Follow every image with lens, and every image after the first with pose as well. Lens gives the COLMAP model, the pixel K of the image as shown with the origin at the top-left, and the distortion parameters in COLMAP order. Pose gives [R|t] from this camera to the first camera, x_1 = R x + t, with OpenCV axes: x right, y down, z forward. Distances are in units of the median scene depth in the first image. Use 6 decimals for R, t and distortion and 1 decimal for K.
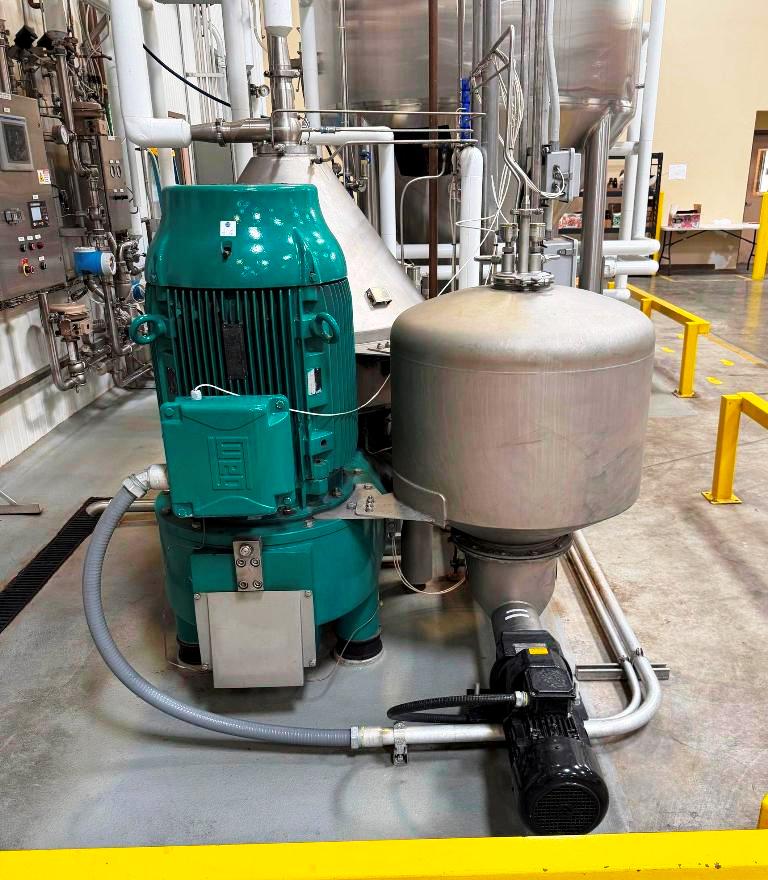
lens RADIAL K [[793.2, 0, 384.0], [0, 793.2, 440.0], [0, 0, 1]] dist [0.005550, -0.003259]
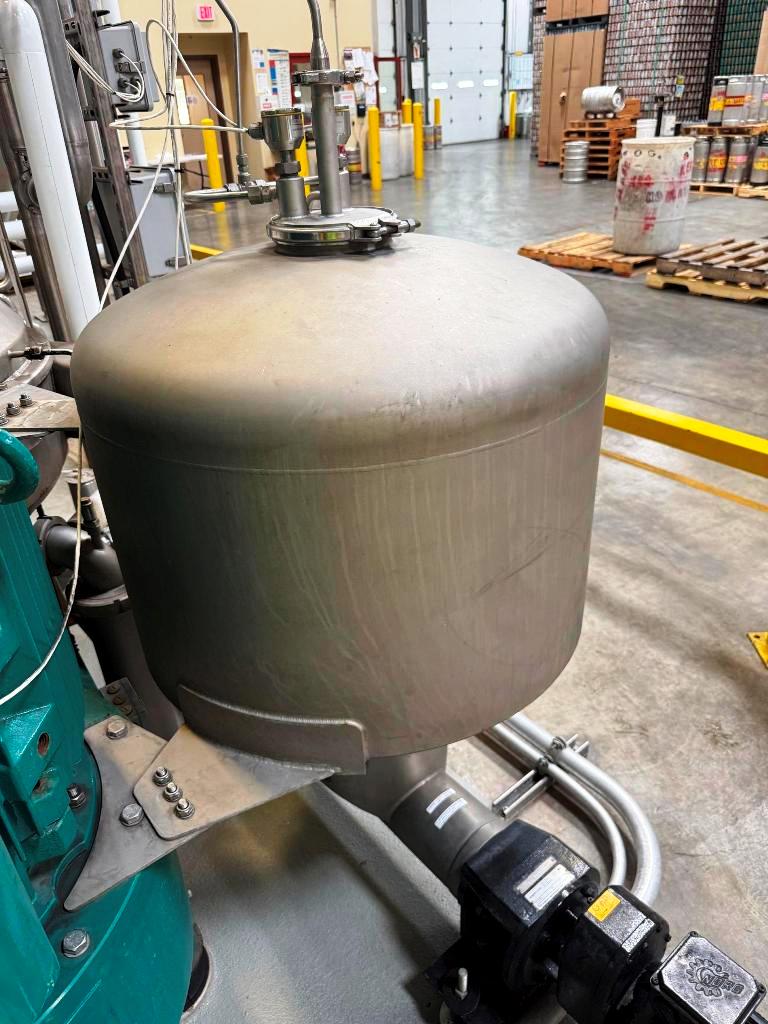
lens RADIAL K [[731.6, 0, 384.0], [0, 731.6, 512.0], [0, 0, 1]] dist [-0.001692, -0.001627]
pose [[0.761293, -0.337099, 0.553893, -0.101473], [0.242298, 0.940250, 0.239212, -0.136203], [-0.601436, -0.047903, 0.797484, 0.605592]]
